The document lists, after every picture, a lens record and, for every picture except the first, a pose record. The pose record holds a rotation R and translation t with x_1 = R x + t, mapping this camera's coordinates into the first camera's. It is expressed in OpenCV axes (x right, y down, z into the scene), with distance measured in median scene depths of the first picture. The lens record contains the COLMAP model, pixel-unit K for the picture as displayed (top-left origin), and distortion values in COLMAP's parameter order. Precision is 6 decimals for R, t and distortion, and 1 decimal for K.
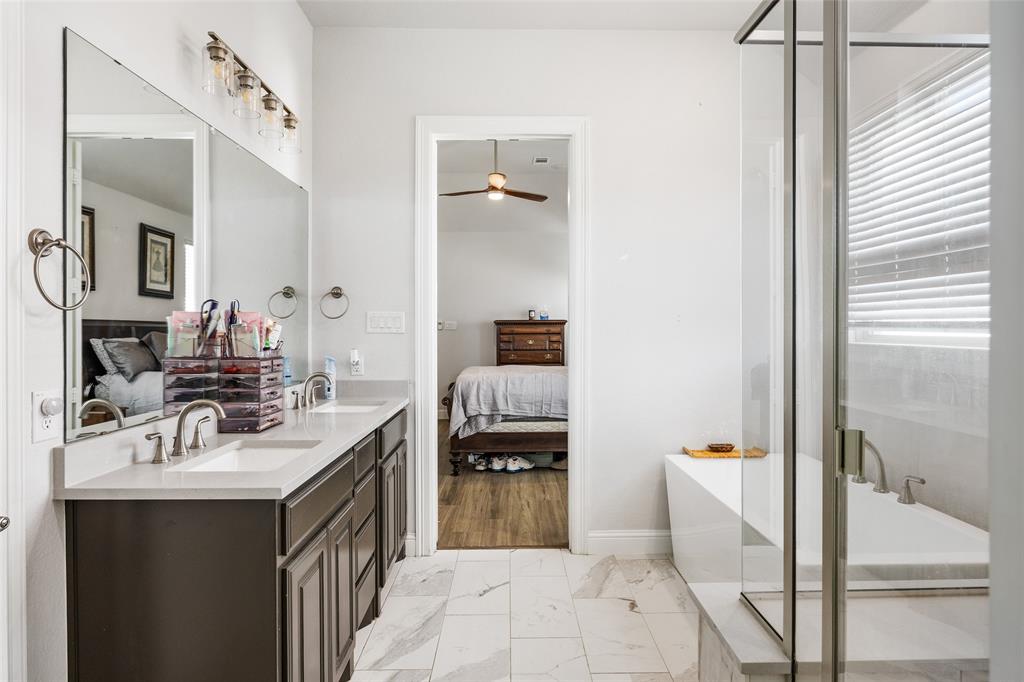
lens RADIAL K [[588.3, 0, 515.5], [0, 588.3, 329.6], [0, 0, 1]] dist [-0.001639, -0.000263]
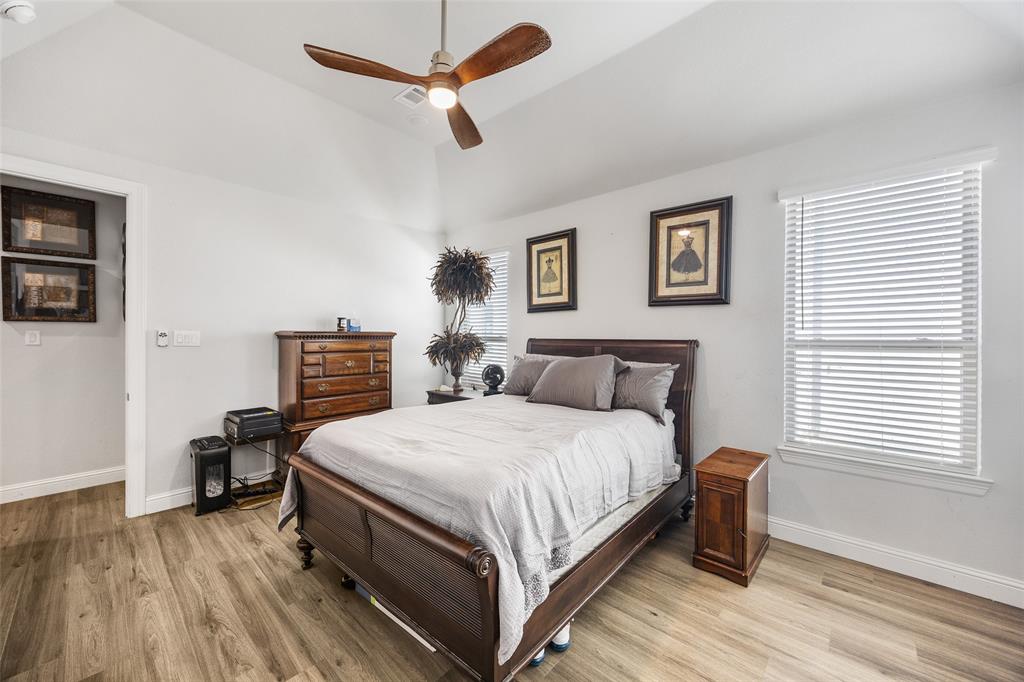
lens RADIAL K [[396.6, 0, 517.3], [0, 396.6, 336.8], [0, 0, 1]] dist [0.001559, 0.000247]
pose [[0.681488, 0.005657, 0.731808, -0.183252], [-0.005672, 0.999981, -0.002449, -0.010215], [-0.731808, -0.002482, 0.681507, 0.533676]]
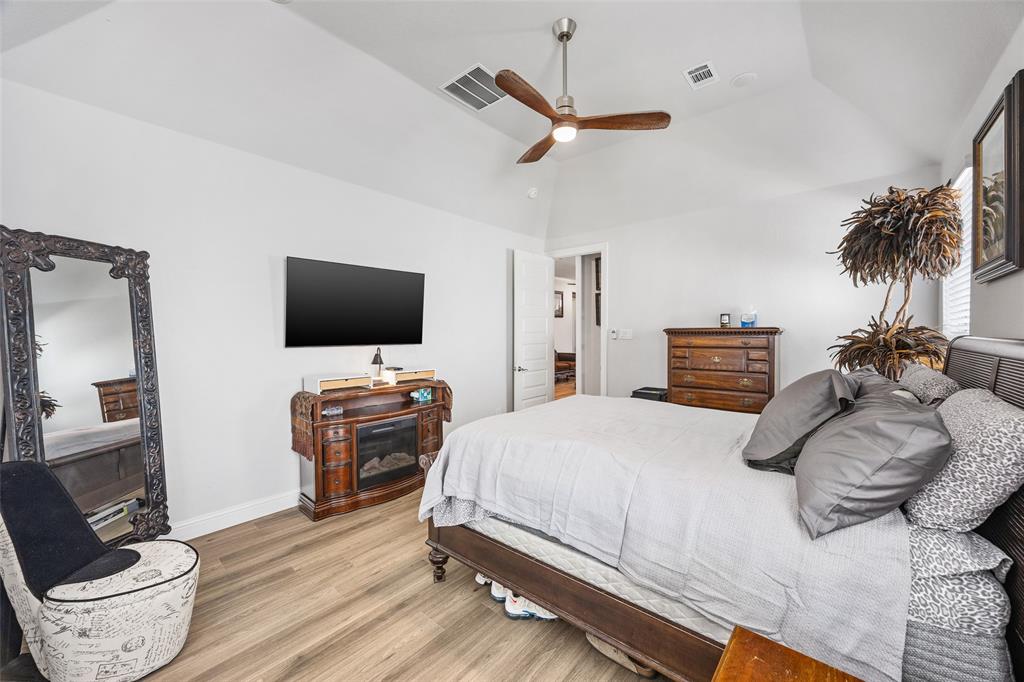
lens RADIAL K [[396.6, 0, 517.3], [0, 396.6, 336.8], [0, 0, 1]] dist [0.001559, 0.000247]
pose [[0.753793, 0.008468, -0.657057, 0.157285], [0.002012, 0.999883, 0.015195, -0.013159], [0.657109, -0.012775, 0.753687, 0.487724]]
